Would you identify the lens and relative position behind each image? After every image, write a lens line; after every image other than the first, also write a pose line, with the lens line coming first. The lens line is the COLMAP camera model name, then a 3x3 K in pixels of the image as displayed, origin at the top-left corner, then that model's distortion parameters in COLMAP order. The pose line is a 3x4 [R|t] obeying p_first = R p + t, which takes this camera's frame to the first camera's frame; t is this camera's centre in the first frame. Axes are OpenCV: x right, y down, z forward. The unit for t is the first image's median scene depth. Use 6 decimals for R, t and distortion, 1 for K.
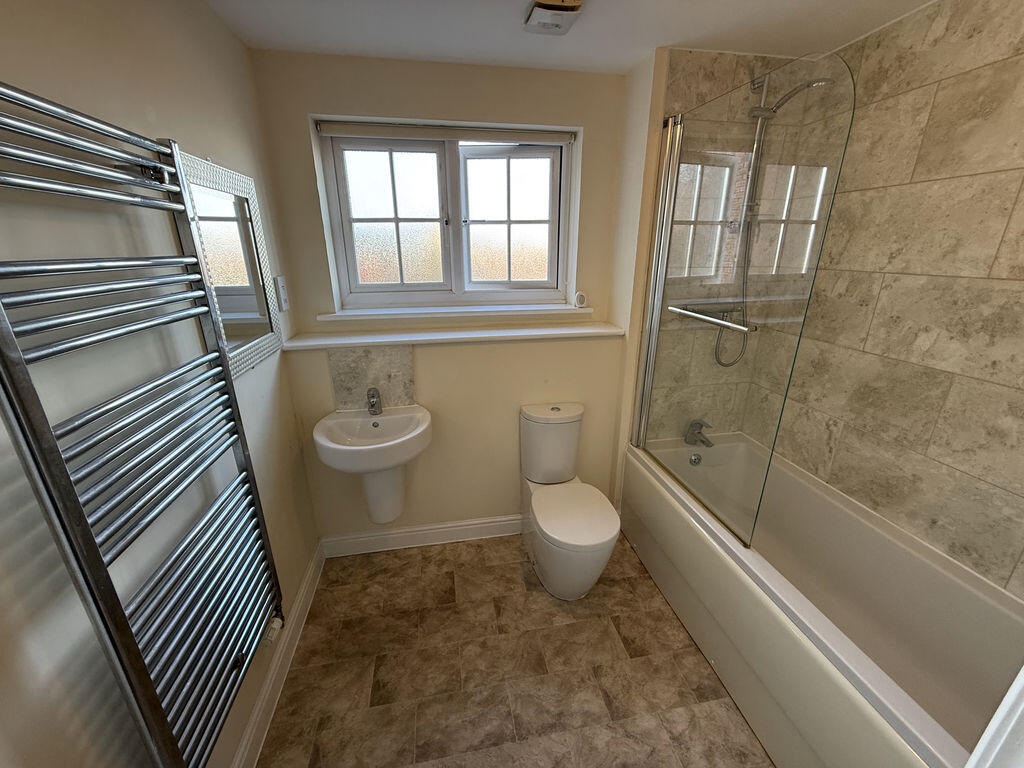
lens RADIAL K [[411.1, 0, 504.5], [0, 411.1, 385.0], [0, 0, 1]] dist [0.000777, 0.000053]
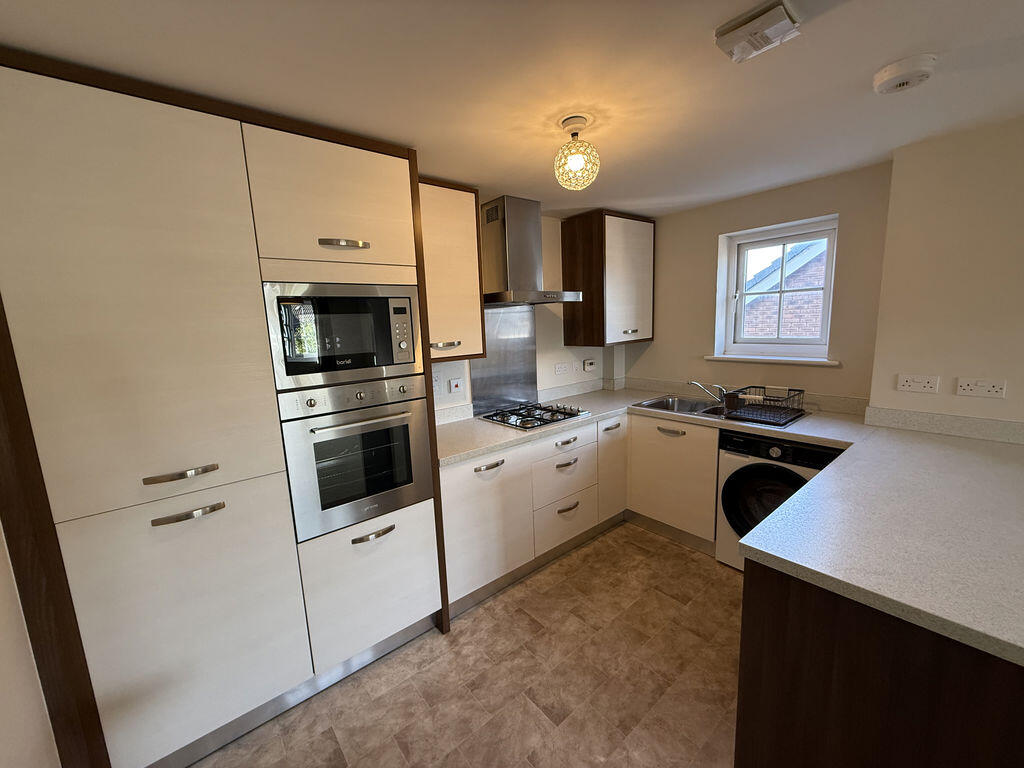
lens RADIAL K [[411.1, 0, 507.1], [0, 411.1, 384.5], [0, 0, 1]] dist [0.000777, 0.000053]
pose [[0.869977, -0.111840, 0.480241, -0.800598], [0.193164, 0.973396, -0.123238, 0.004006], [-0.453682, 0.199979, 0.868436, -0.068903]]
